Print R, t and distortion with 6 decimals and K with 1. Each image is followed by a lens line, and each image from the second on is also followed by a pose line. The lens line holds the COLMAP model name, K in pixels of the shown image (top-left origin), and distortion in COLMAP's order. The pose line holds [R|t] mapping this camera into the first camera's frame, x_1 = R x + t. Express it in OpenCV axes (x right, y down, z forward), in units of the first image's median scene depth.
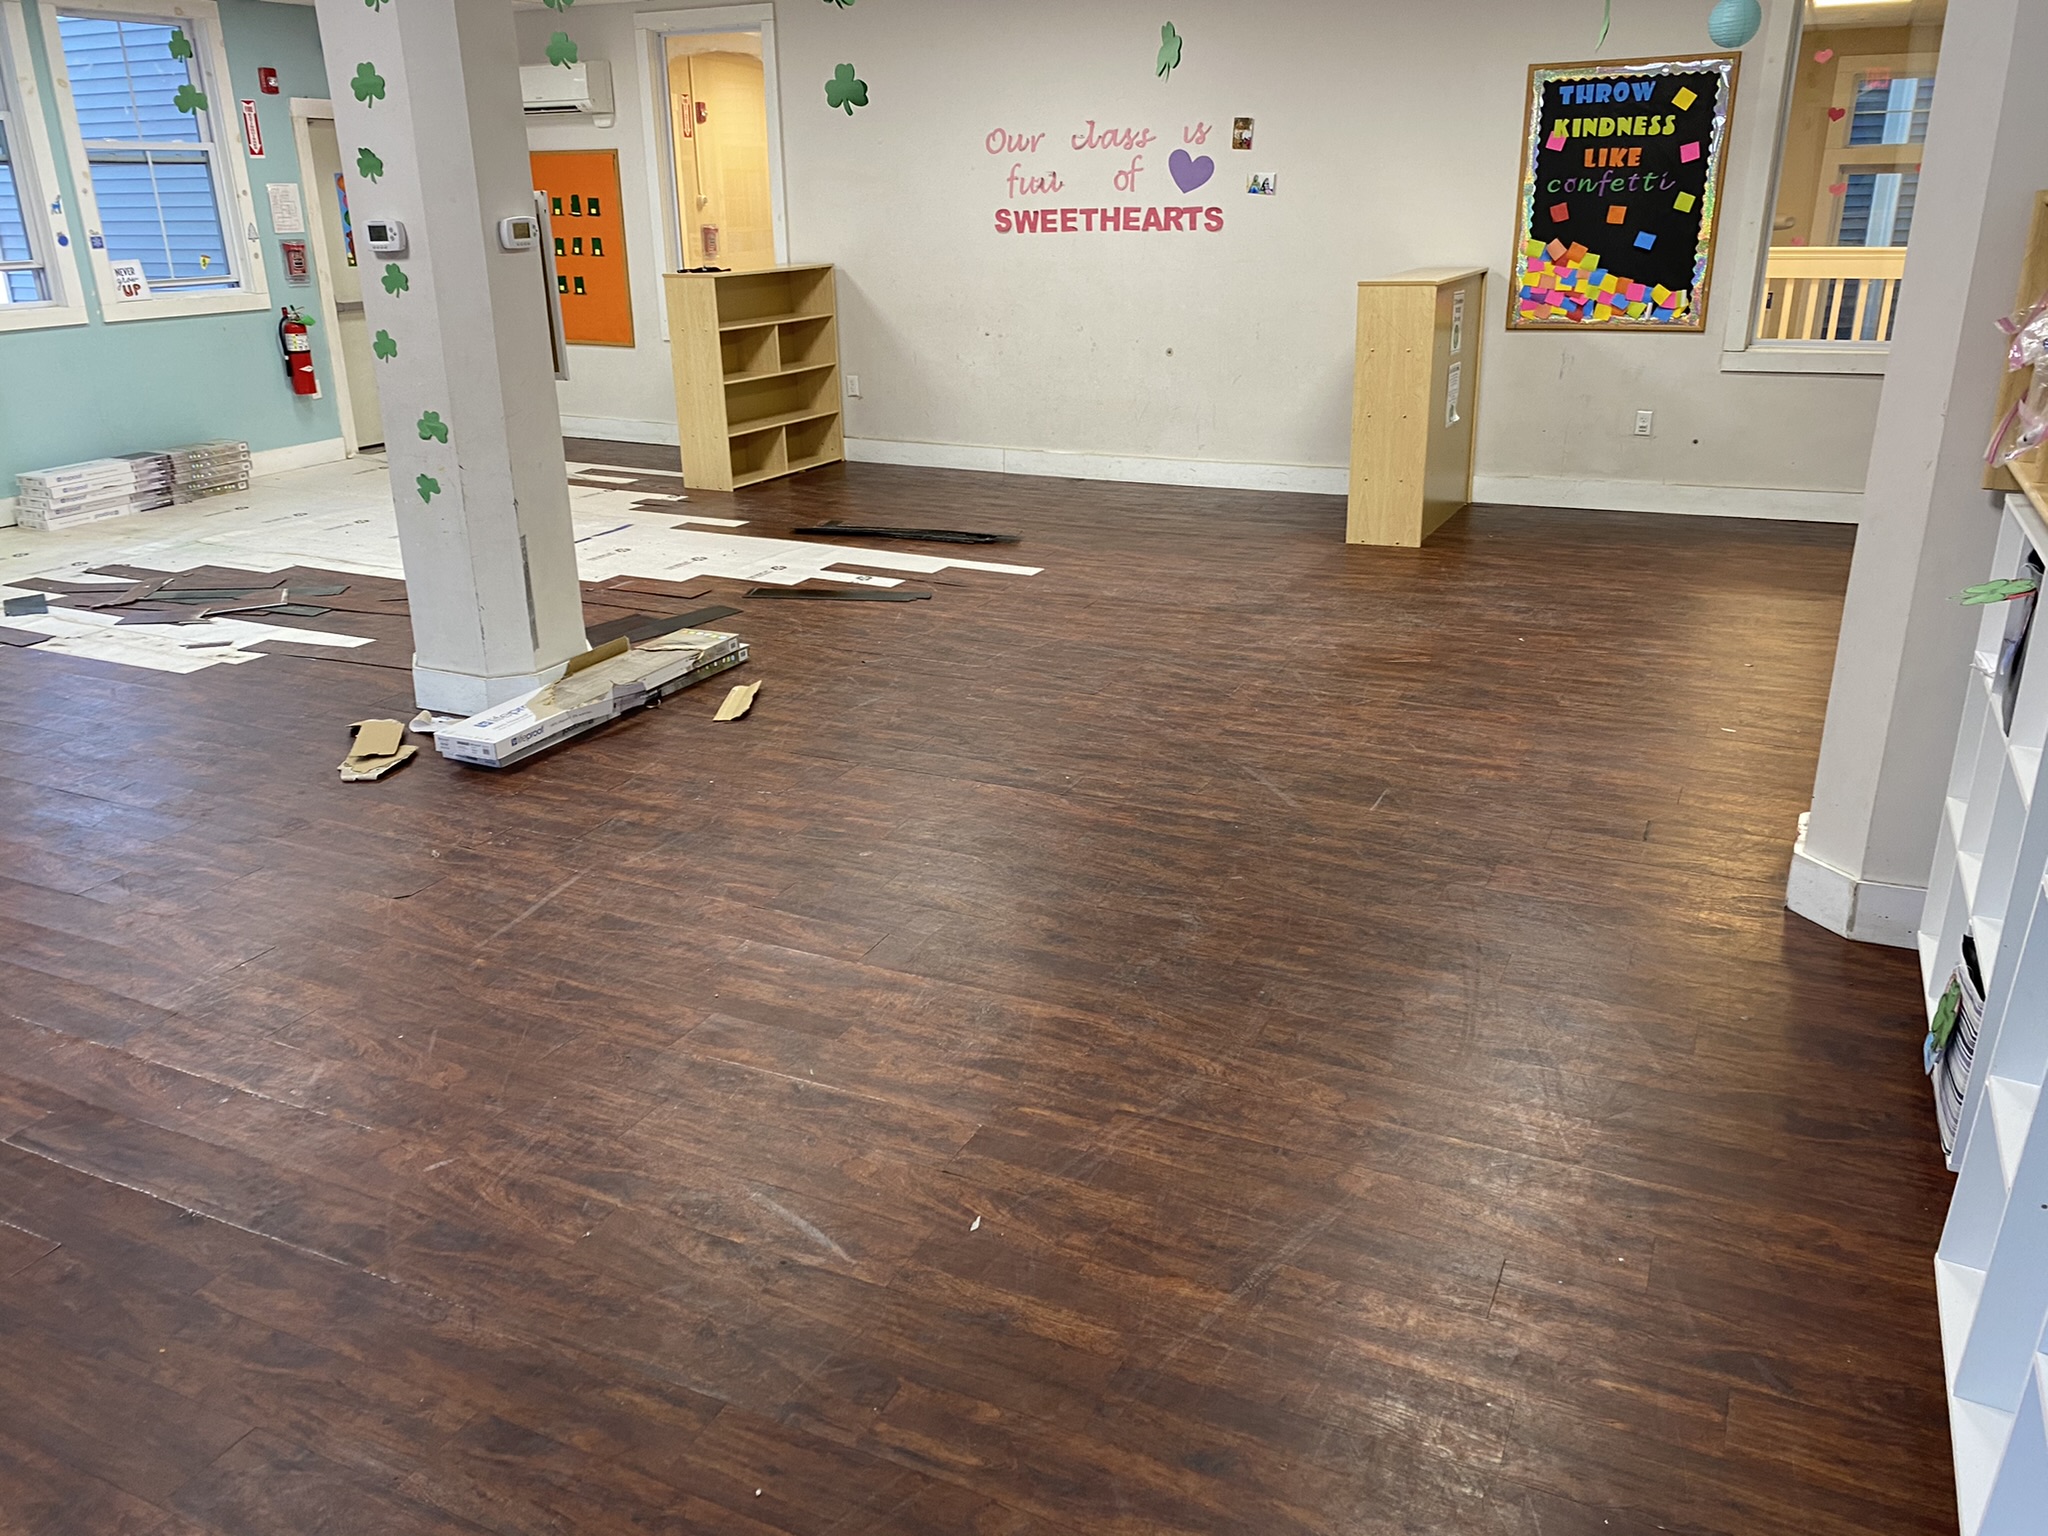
lens RADIAL K [[1545.4, 0, 1015.0], [0, 1545.4, 735.4], [0, 0, 1]] dist [0.045079, -0.011467]
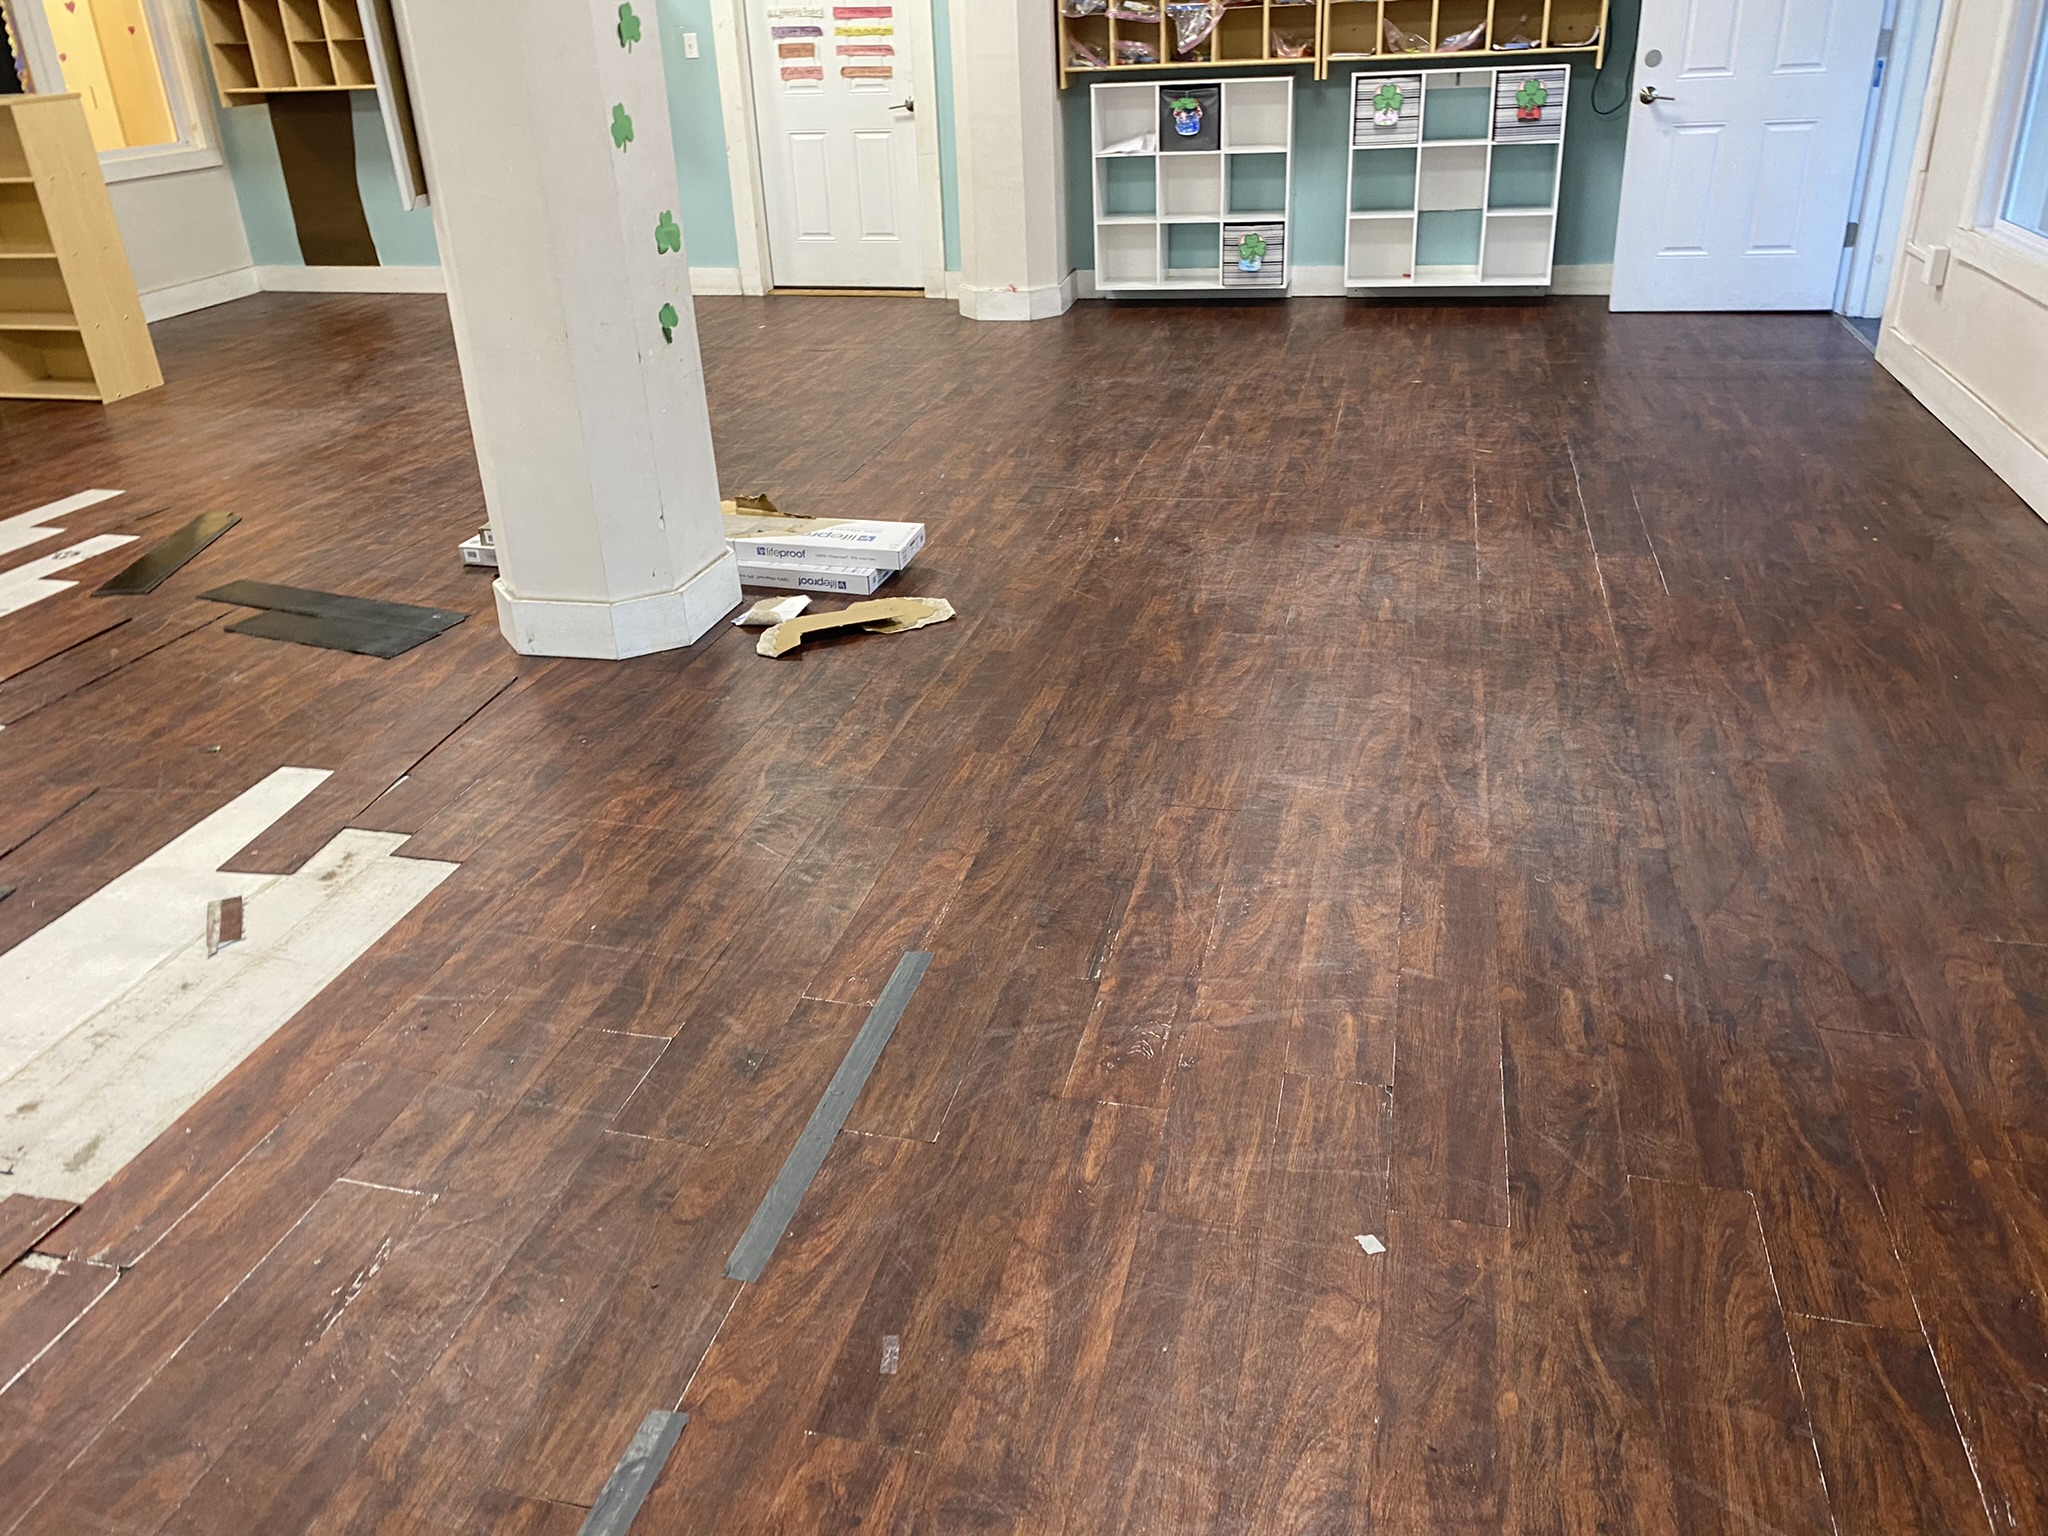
lens RADIAL K [[1564.0, 0, 1026.9], [0, 1564.0, 724.0], [0, 0, 1]] dist [0.004210, -0.001239]
pose [[-0.222416, -0.380765, 0.897524, -0.746983], [0.358854, 0.823982, 0.438494, -0.172635], [-0.906507, 0.419608, -0.046628, 0.622459]]
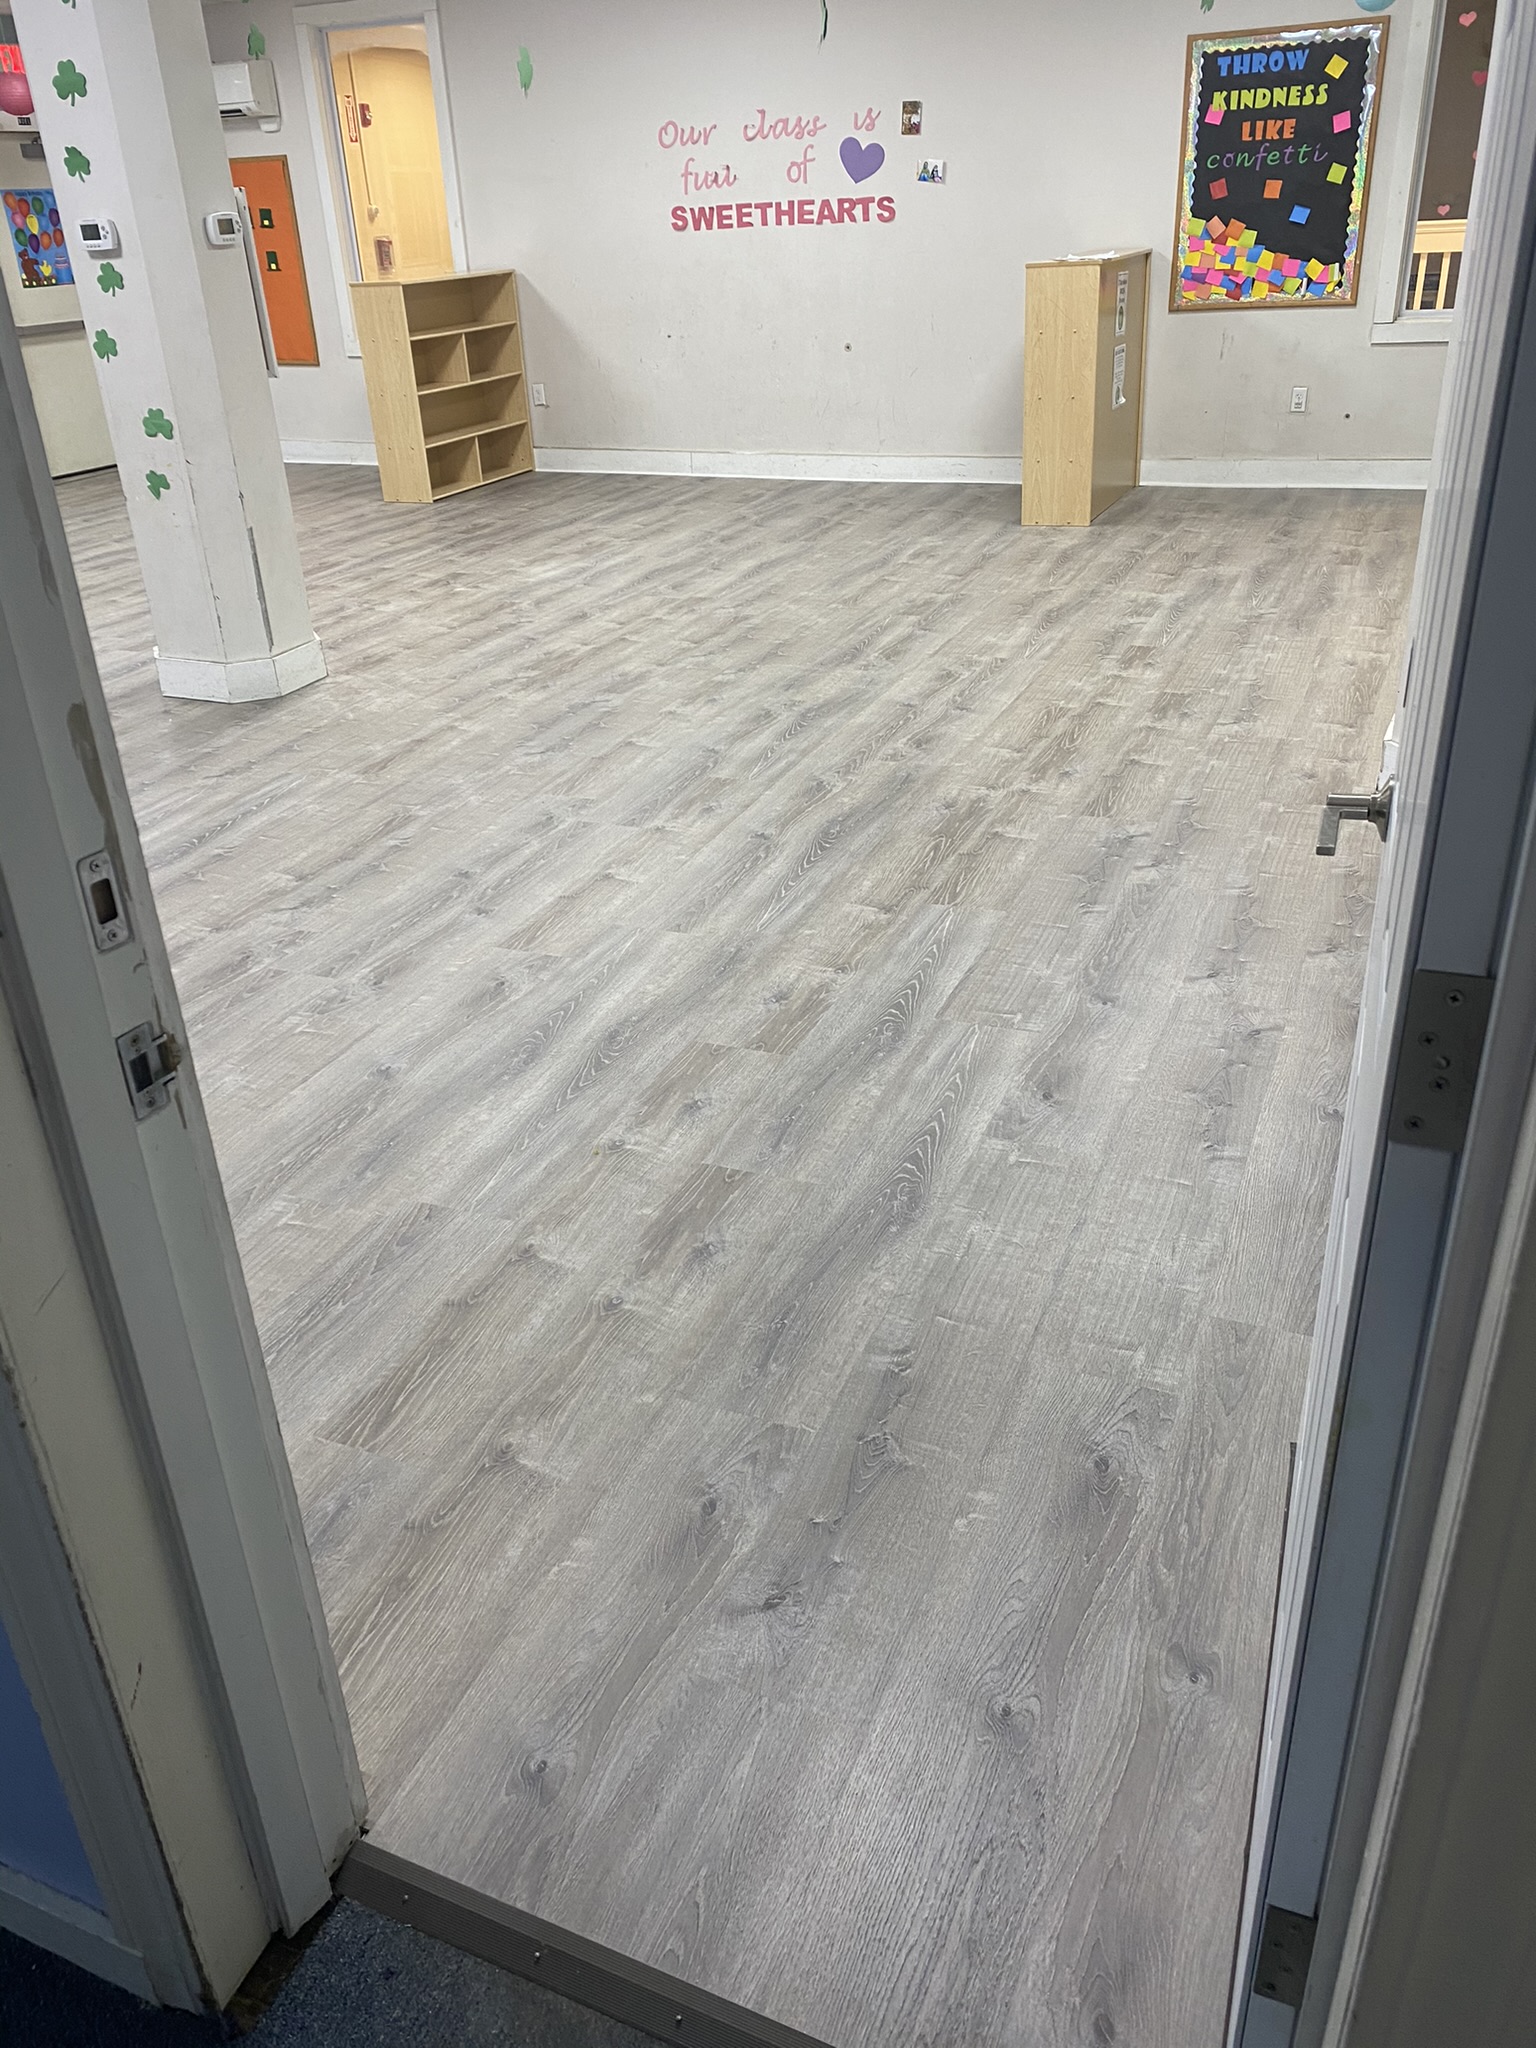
lens RADIAL K [[1530.1, 0, 764.2], [0, 1530.1, 956.8], [0, 0, 1]] dist [0.081319, -0.051846]
pose [[0.998624, -0.045245, 0.026511, -0.001441], [0.041906, 0.992454, 0.115236, 0.038236], [-0.031525, -0.113966, 0.992984, -0.076130]]
